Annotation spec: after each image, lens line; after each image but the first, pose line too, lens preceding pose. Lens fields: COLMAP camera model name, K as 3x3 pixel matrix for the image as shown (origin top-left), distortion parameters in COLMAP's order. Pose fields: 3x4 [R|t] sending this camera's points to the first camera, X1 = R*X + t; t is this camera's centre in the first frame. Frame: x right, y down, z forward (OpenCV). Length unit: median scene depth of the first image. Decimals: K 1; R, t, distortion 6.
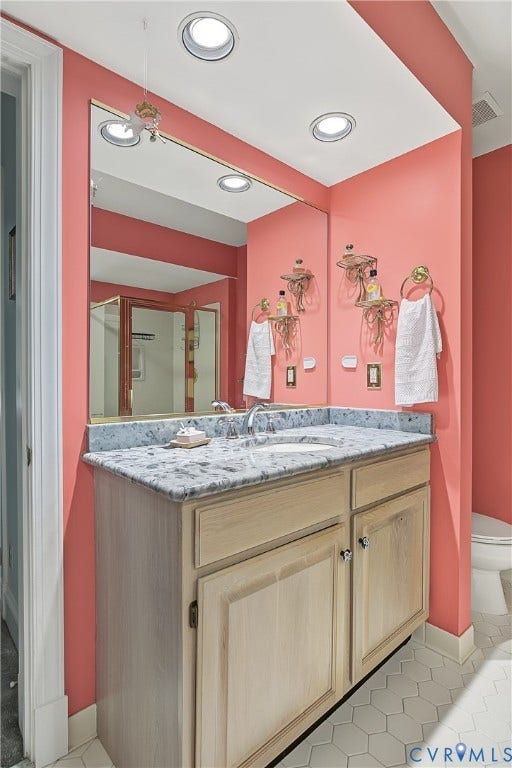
lens RADIAL K [[390.2, 0, 257.5], [0, 390.2, 373.6], [0, 0, 1]] dist [-0.004227, 0.000031]
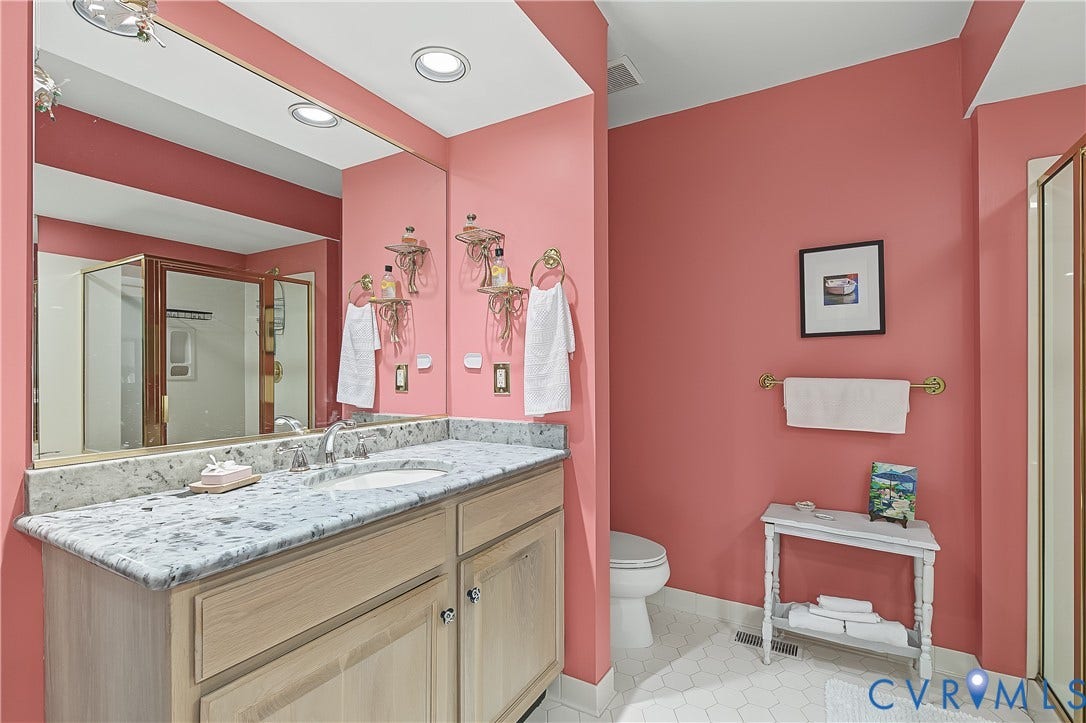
lens RADIAL K [[491.5, 0, 550.9], [0, 491.5, 356.2], [0, 0, 1]] dist [0.000175, 0.000508]
pose [[0.954435, 0.003056, 0.298404, 0.095456], [-0.000959, 0.999974, -0.007171, -0.035127], [-0.298418, 0.006558, 0.954413, -0.003849]]
